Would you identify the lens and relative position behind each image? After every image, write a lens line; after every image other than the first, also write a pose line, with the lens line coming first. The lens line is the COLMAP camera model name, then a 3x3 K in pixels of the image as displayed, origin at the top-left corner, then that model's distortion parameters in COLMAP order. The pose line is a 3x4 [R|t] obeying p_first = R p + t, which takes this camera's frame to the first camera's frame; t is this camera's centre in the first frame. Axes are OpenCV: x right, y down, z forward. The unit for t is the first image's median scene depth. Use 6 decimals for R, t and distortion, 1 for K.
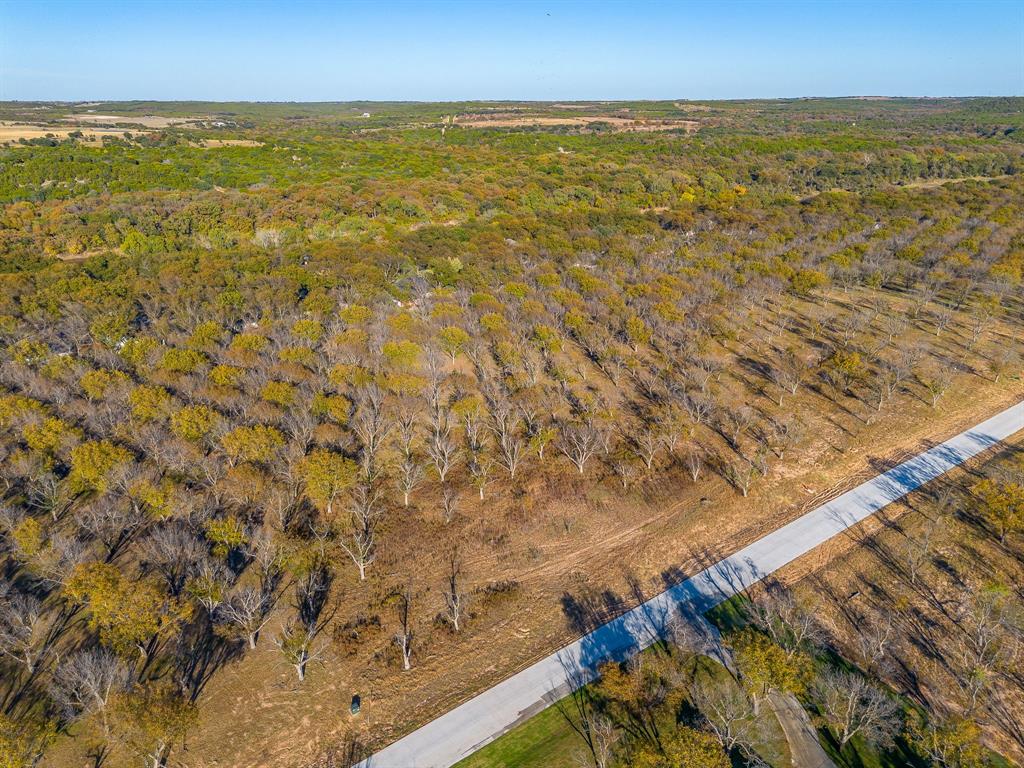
lens RADIAL K [[752.1, 0, 512.0], [0, 752.1, 384.0], [0, 0, 1]] dist [0.072738, -0.066895]
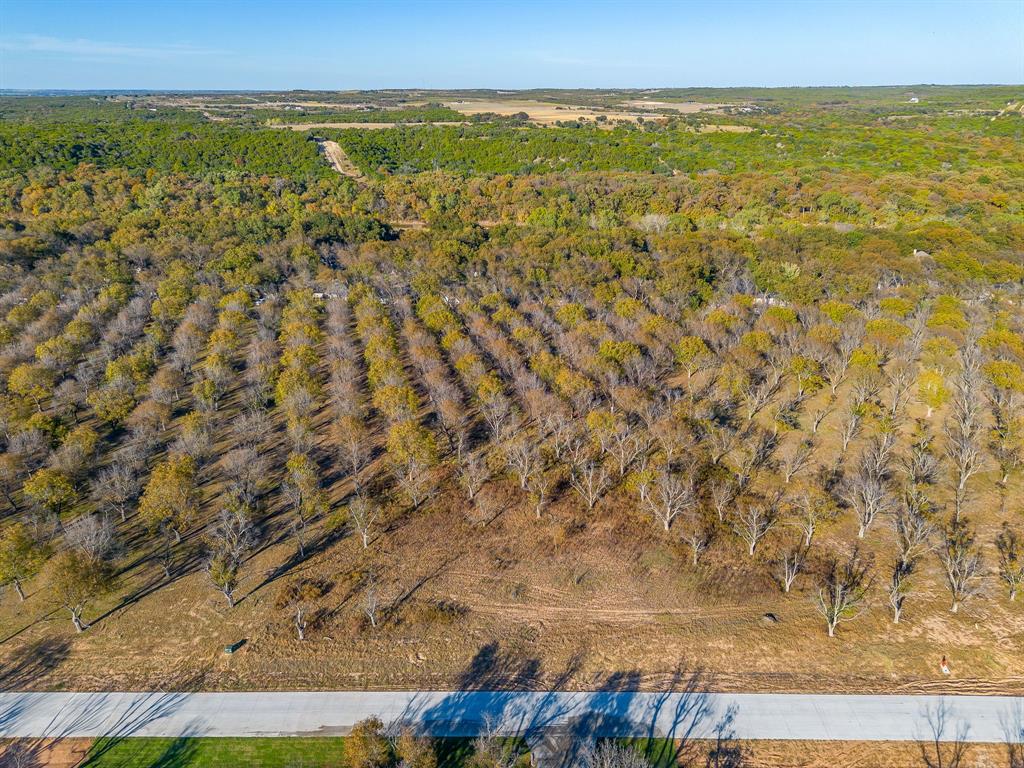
lens RADIAL K [[744.1, 0, 512.0], [0, 744.1, 384.0], [0, 0, 1]] dist [0.068691, -0.064153]
pose [[0.786954, 0.228345, -0.573203, 0.205039], [-0.216633, 0.972111, 0.089841, -0.040744], [0.577731, 0.053474, 0.814474, 0.105742]]
